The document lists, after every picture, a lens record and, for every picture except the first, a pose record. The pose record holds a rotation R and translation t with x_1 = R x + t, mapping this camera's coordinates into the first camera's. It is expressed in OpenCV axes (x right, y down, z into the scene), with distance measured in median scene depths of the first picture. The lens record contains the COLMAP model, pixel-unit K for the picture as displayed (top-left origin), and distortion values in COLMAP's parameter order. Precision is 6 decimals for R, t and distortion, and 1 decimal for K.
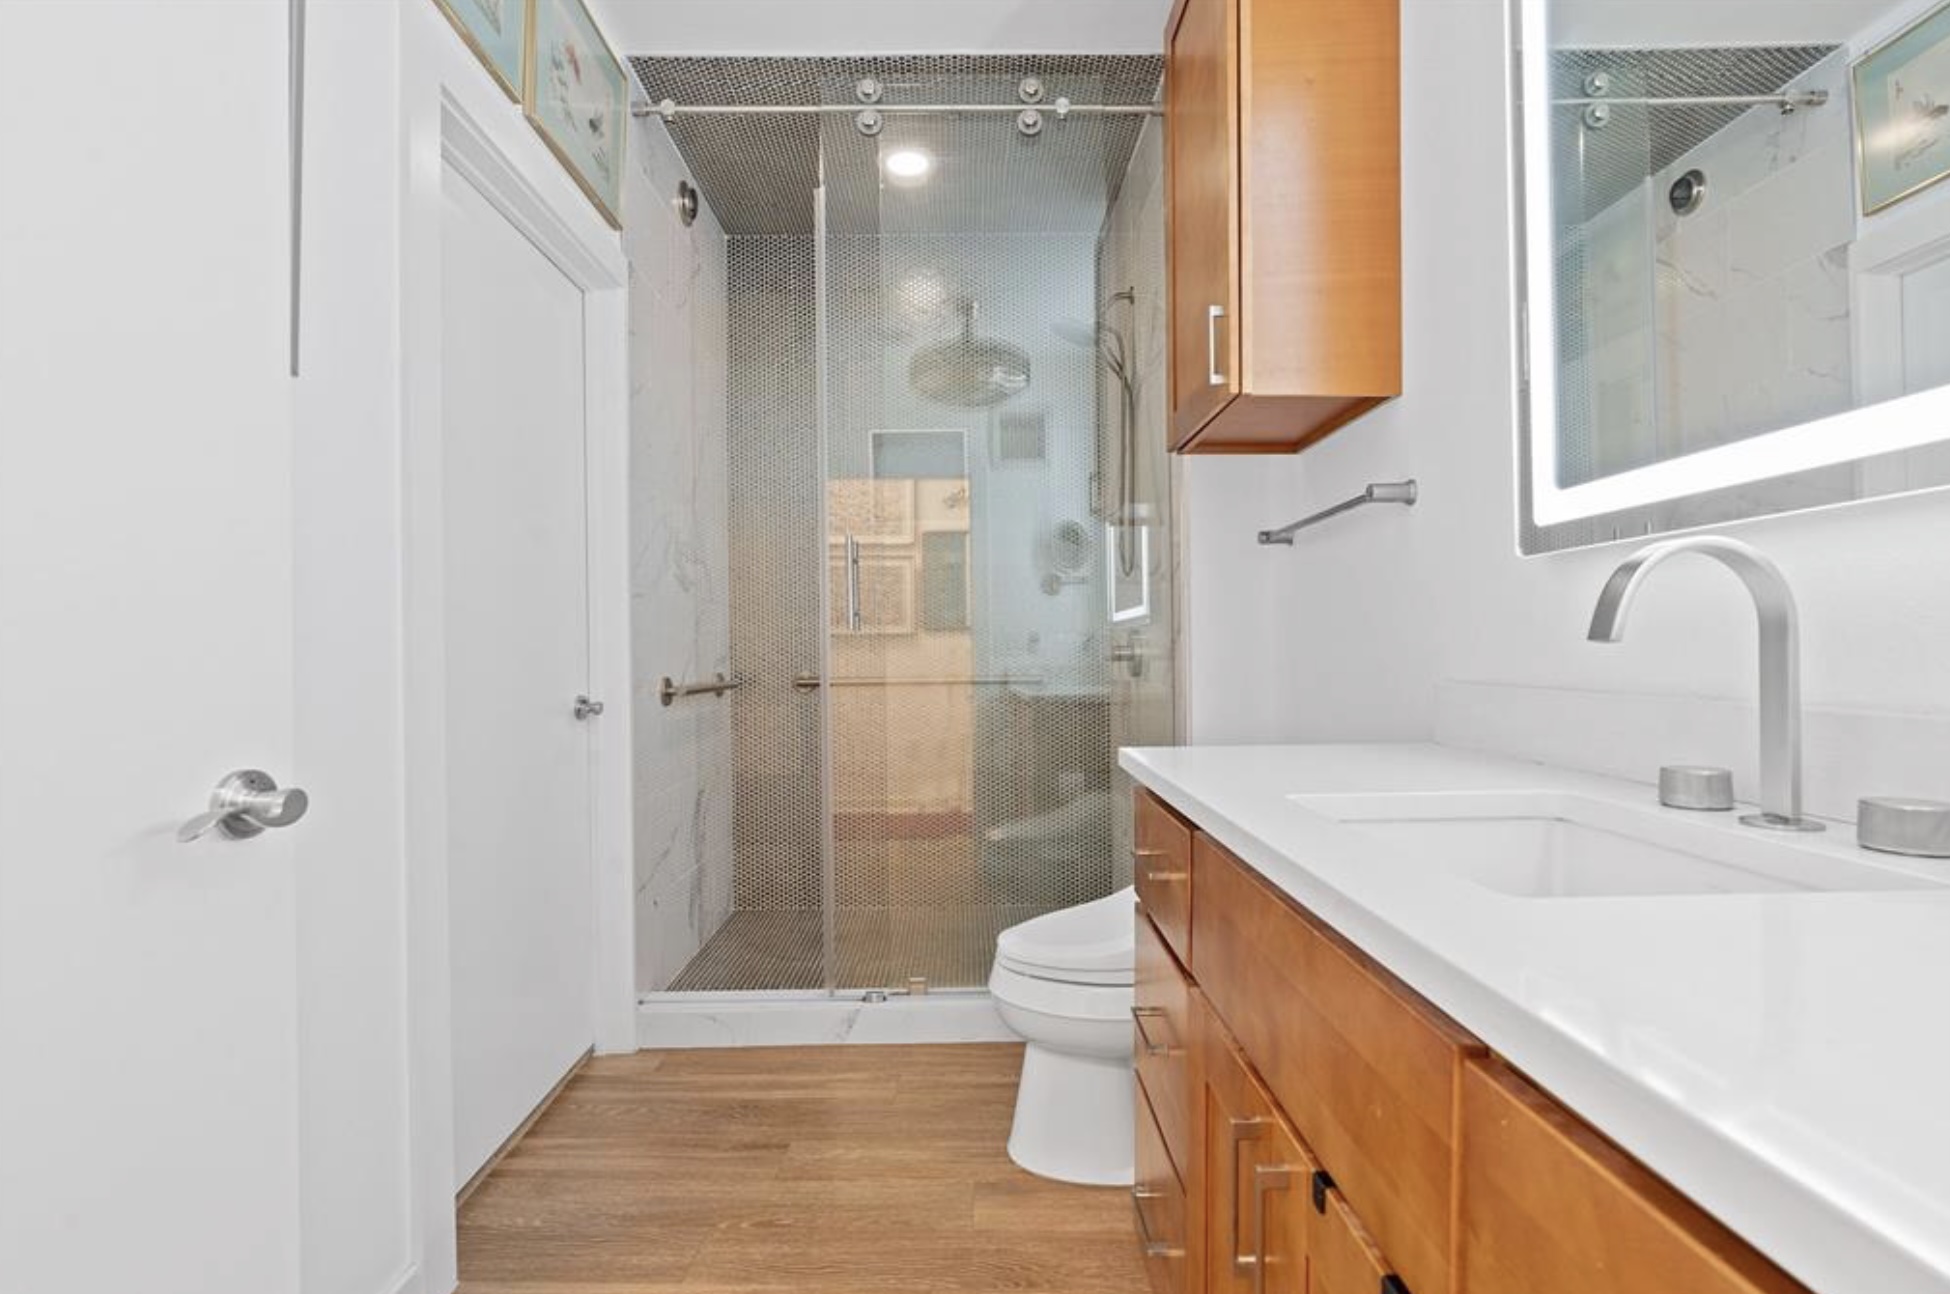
lens RADIAL K [[911.9, 0, 972.0], [0, 911.9, 654.4], [0, 0, 1]] dist [-0.011257, 0.005243]
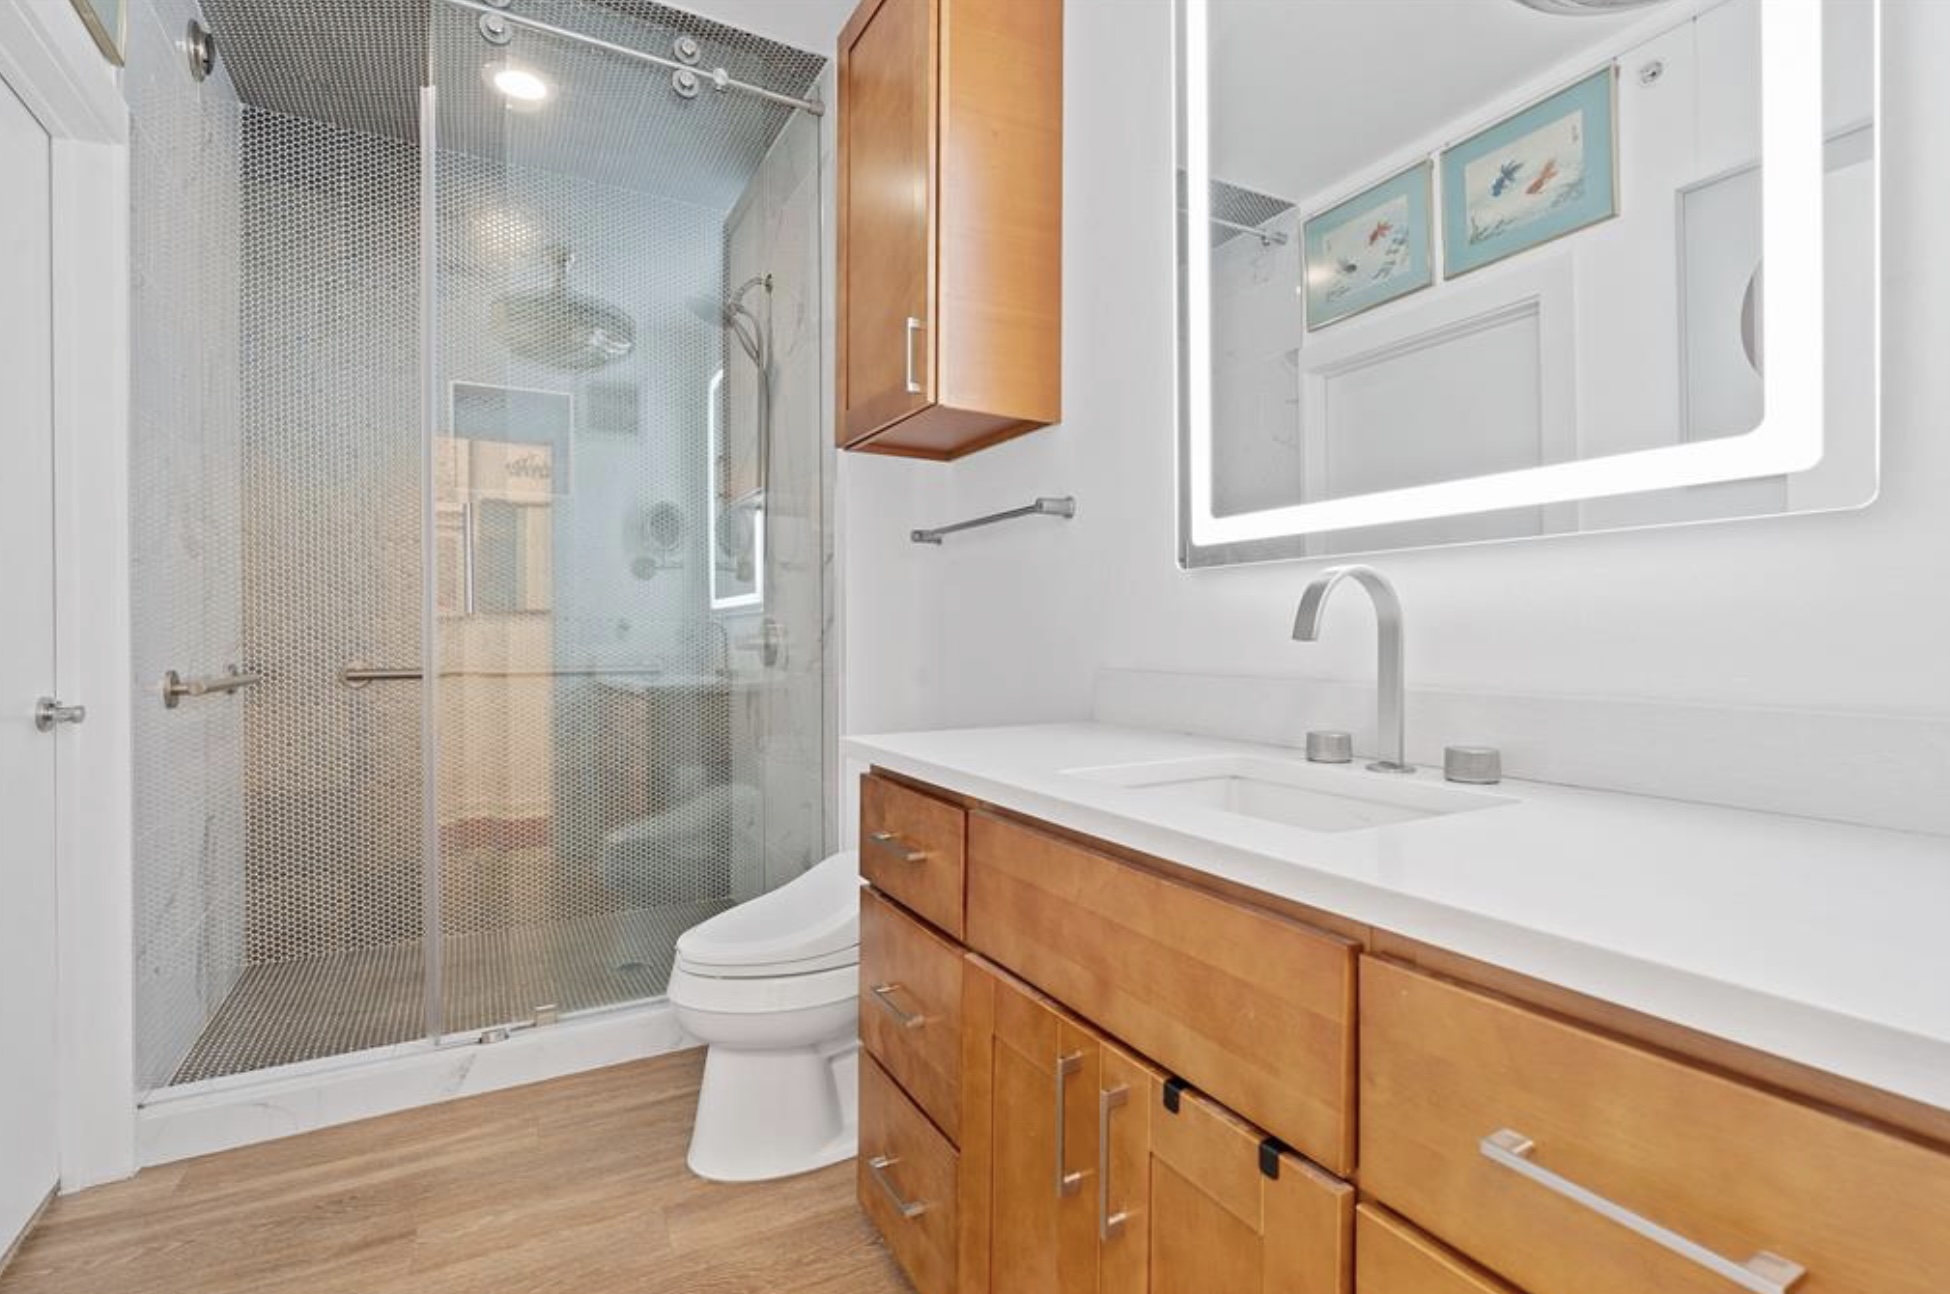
lens RADIAL K [[910.8, 0, 978.0], [0, 910.8, 643.1], [0, 0, 1]] dist [-0.010285, 0.004156]
pose [[0.877453, 0.006194, 0.479623, -0.123574], [-0.006559, 0.999978, -0.000915, -0.001535], [-0.479618, -0.002343, 0.877474, 0.019834]]
